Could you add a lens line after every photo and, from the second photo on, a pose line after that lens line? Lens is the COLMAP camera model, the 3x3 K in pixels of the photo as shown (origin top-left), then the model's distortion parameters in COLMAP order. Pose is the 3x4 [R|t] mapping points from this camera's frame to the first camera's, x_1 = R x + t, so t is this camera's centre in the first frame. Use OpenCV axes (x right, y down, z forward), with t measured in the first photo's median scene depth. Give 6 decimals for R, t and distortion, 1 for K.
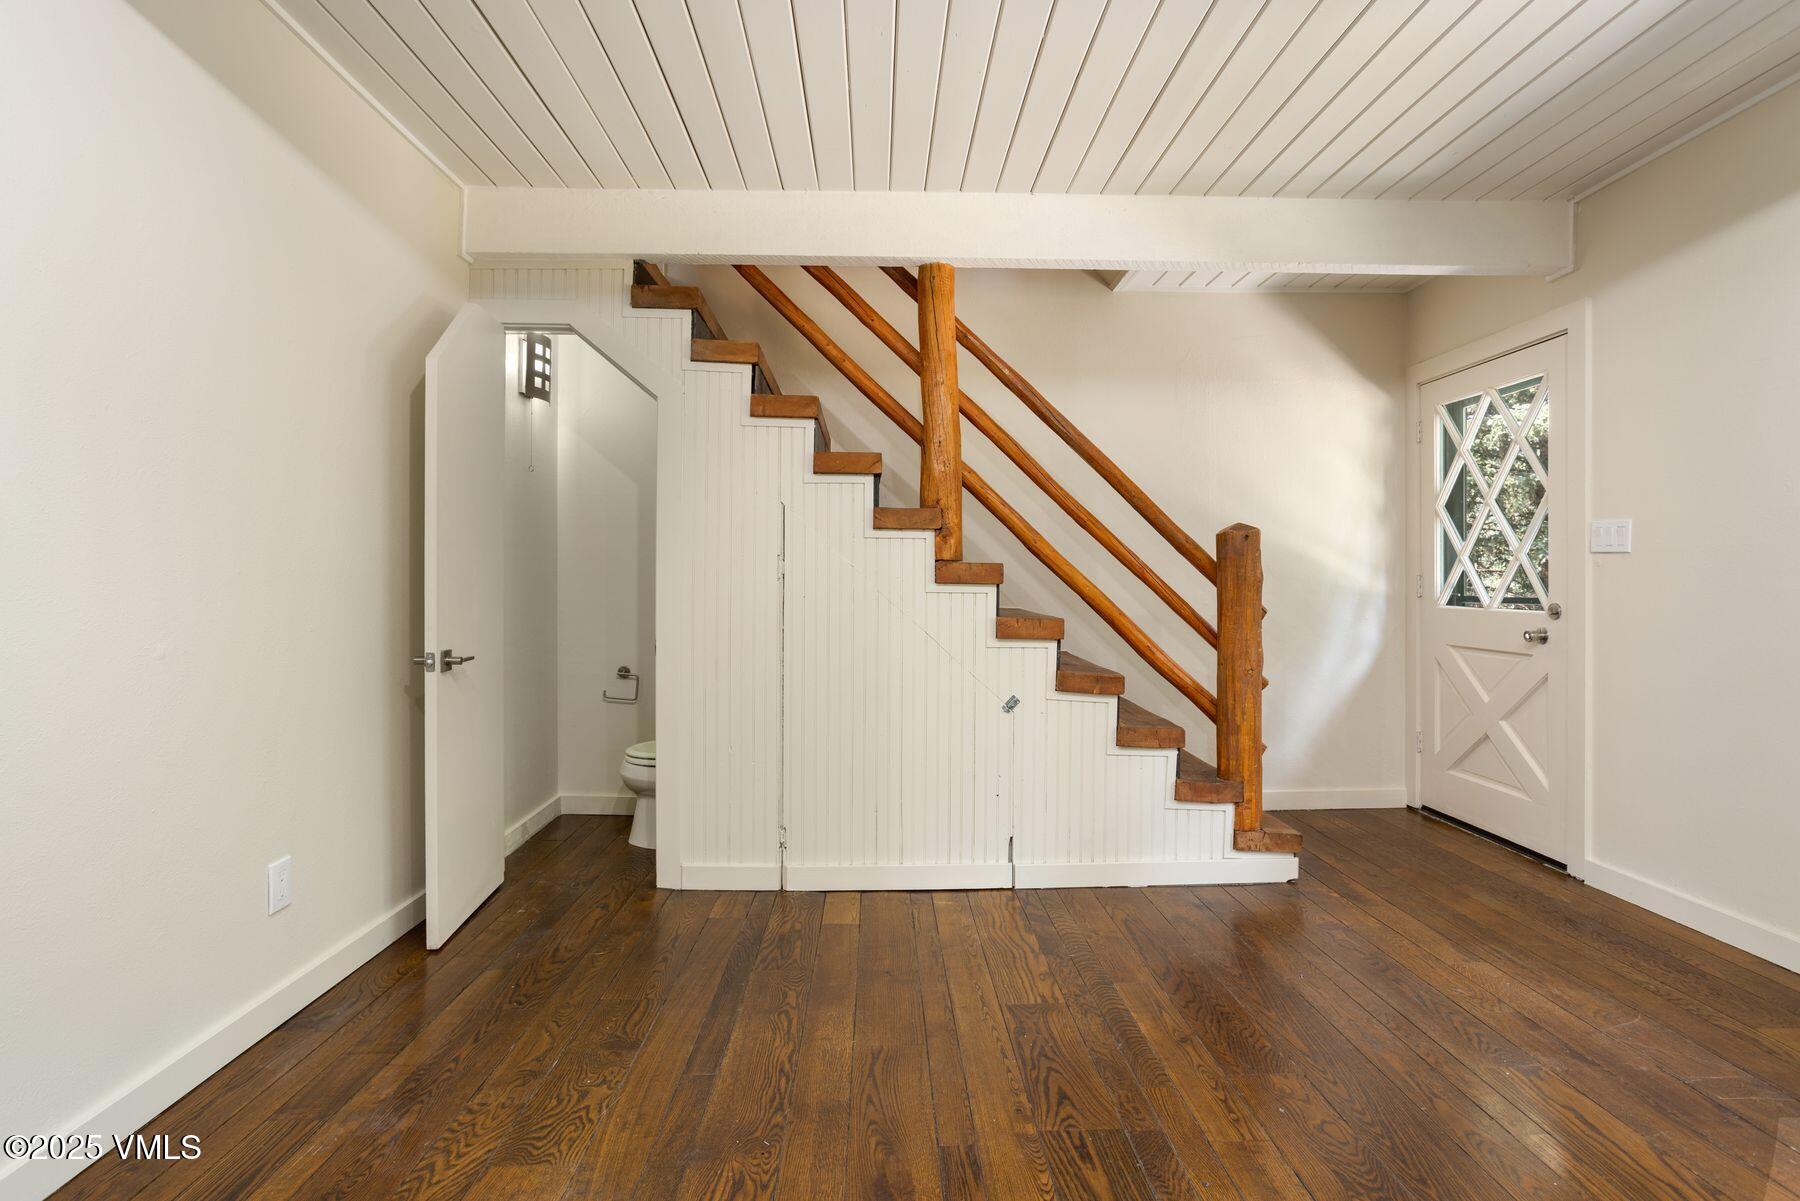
lens RADIAL K [[886.4, 0, 889.2], [0, 886.4, 576.4], [0, 0, 1]] dist [-0.048219, 0.026959]
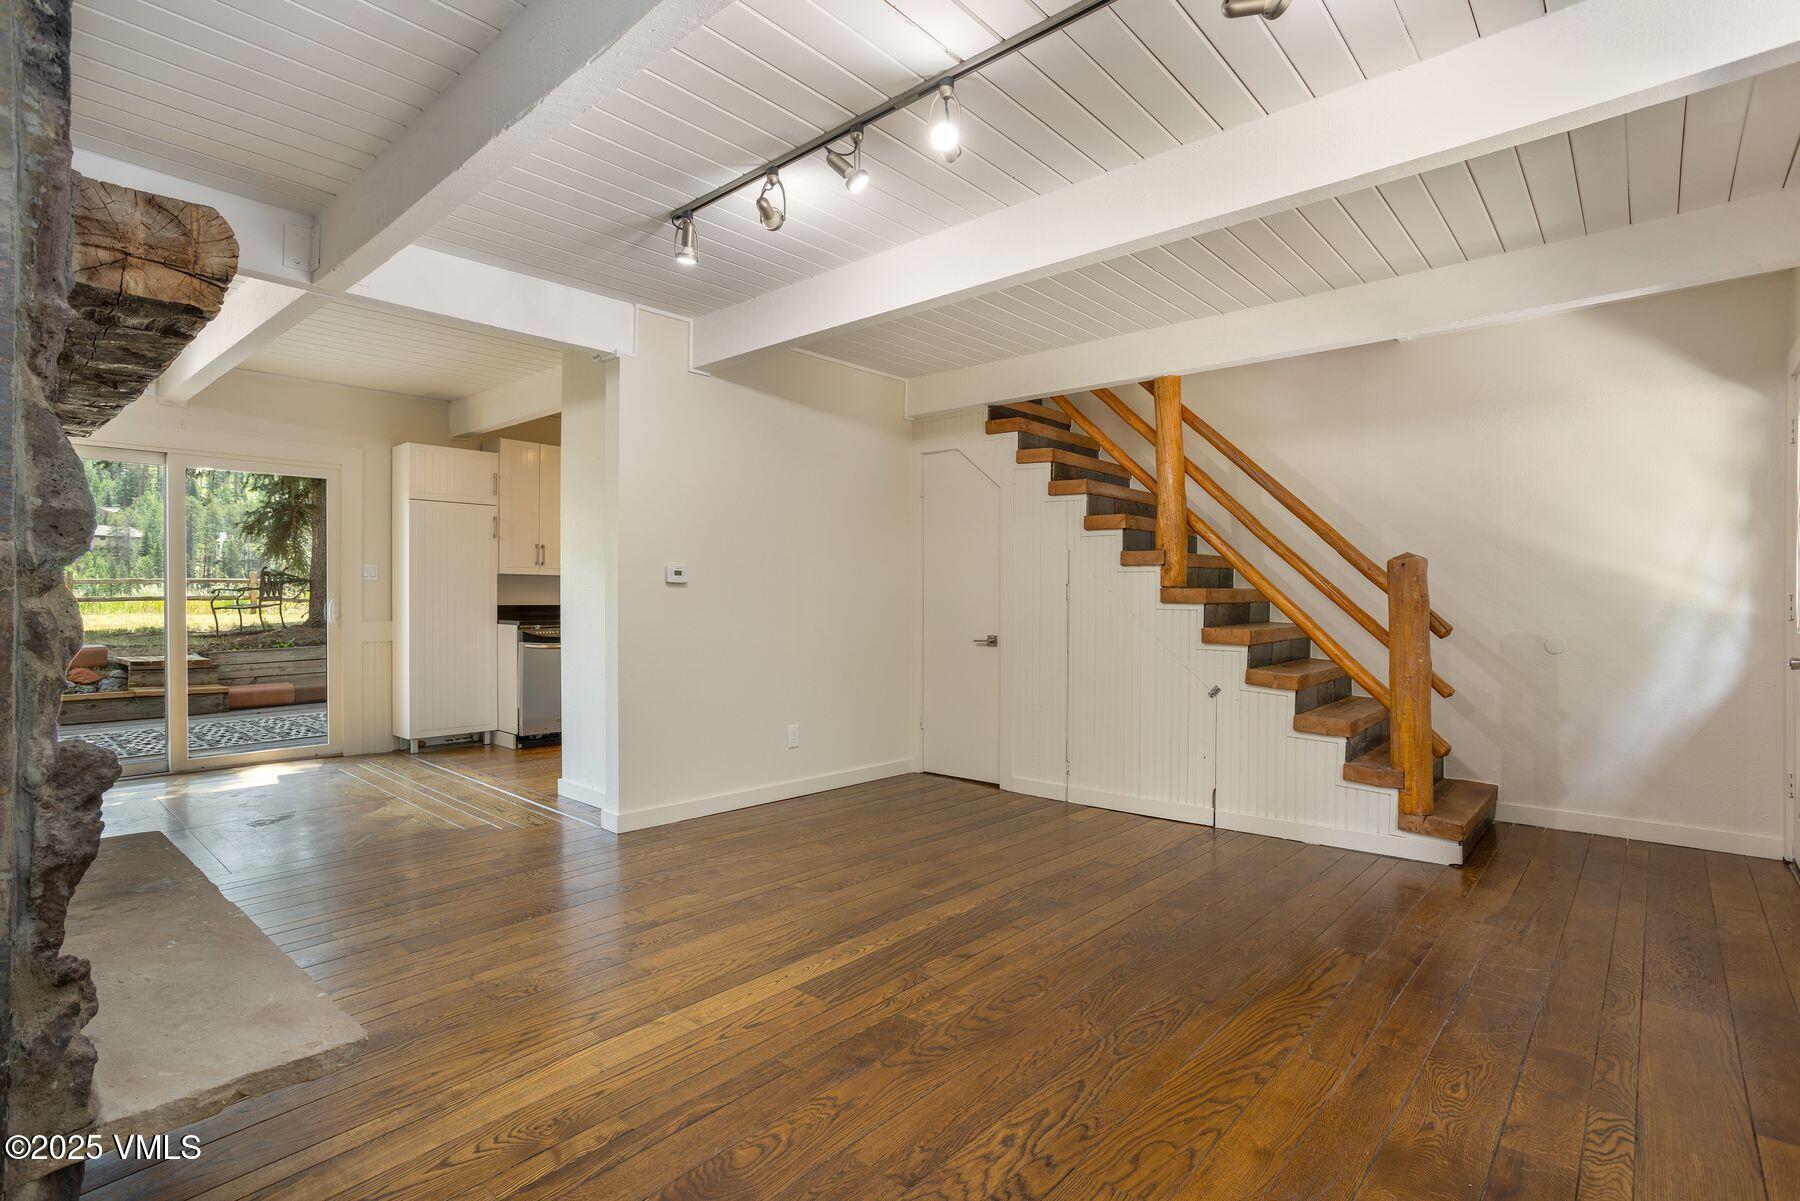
lens RADIAL K [[871.8, 0, 897.4], [0, 871.8, 602.4], [0, 0, 1]] dist [-0.003319, 0.000370]
pose [[0.738992, 0.005178, -0.673694, 0.683813], [0.003277, 0.999931, 0.011280, -0.009703], [0.673706, -0.010544, 0.738924, -0.321886]]
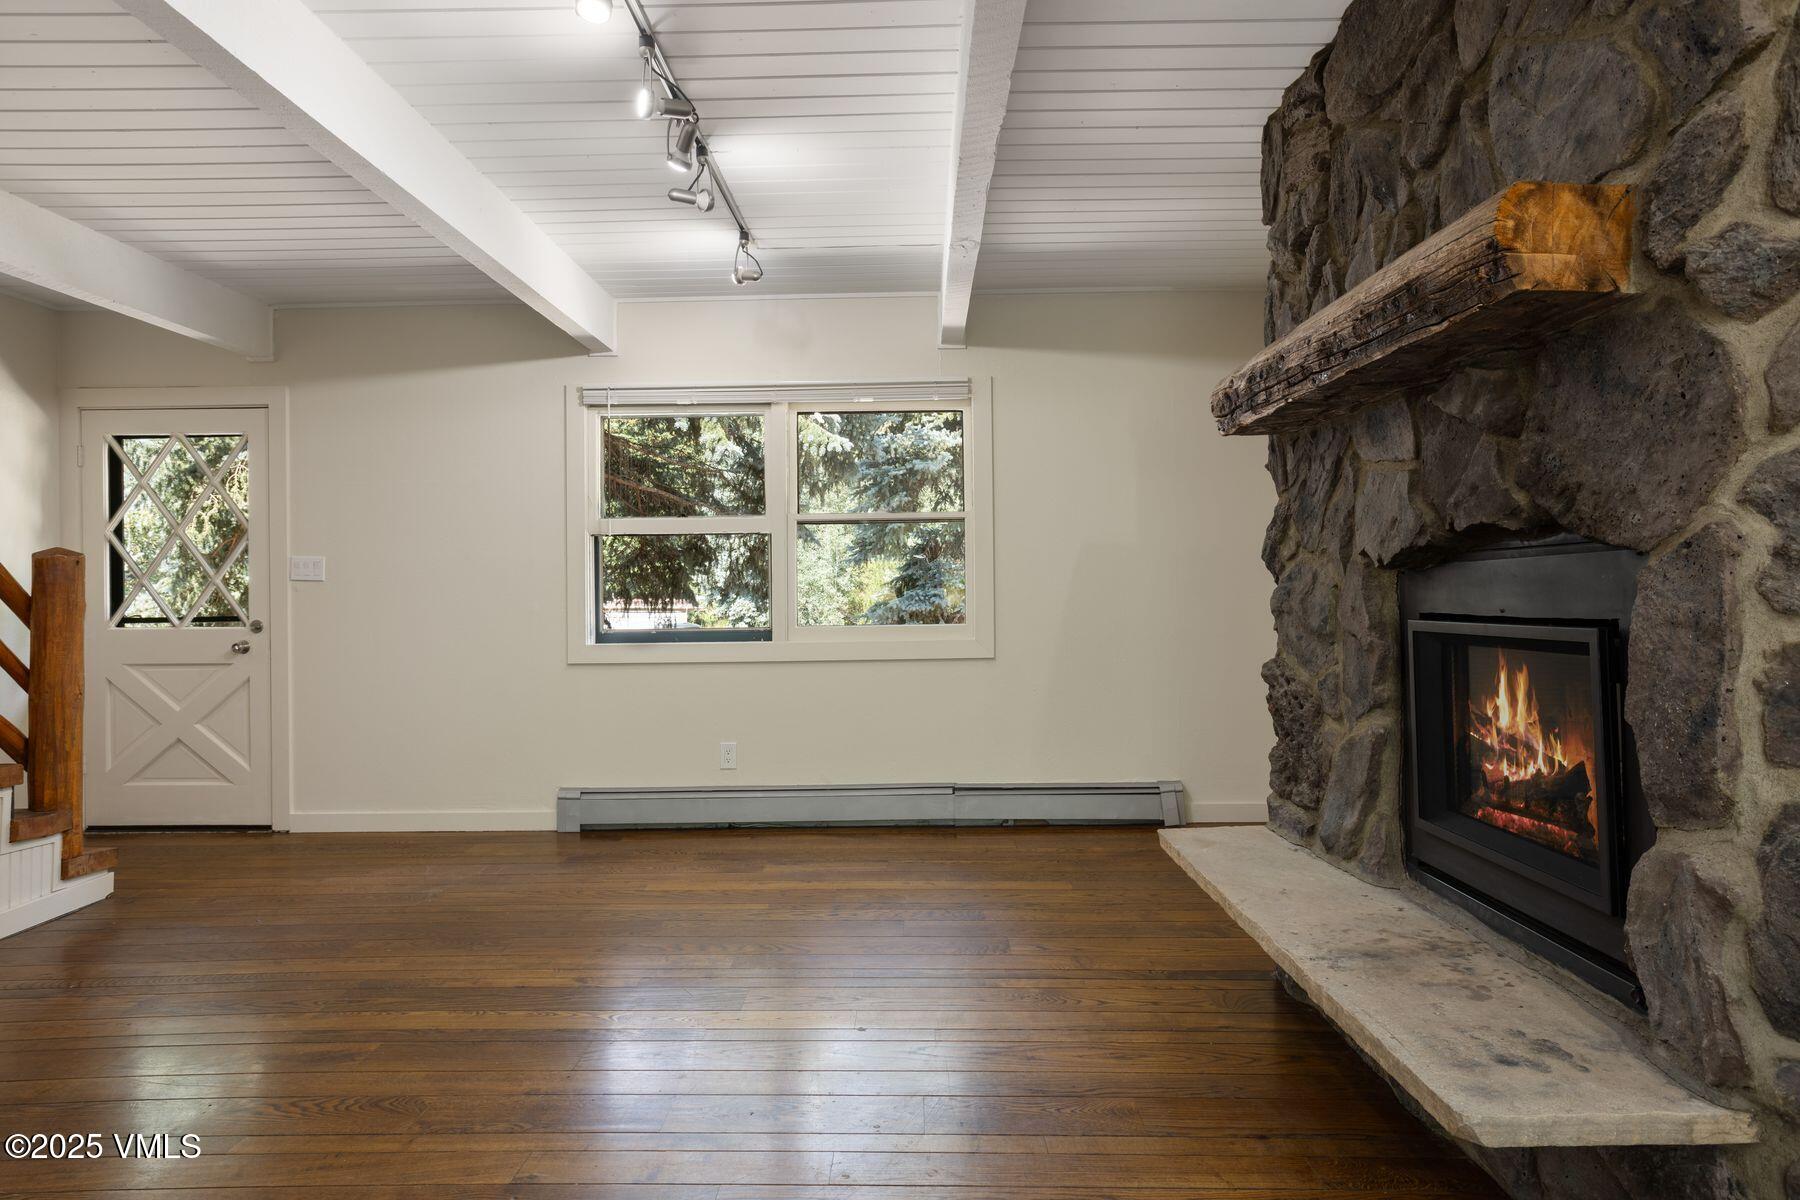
lens RADIAL K [[1150.3, 0, 898.0], [0, 1150.3, 582.1], [0, 0, 1]] dist [-0.030872, 0.033945]
pose [[0.038805, 0.005859, 0.999230, -0.853928], [0.008253, 0.999947, -0.006184, -0.006229], [-0.999213, 0.008487, 0.038754, 0.013992]]
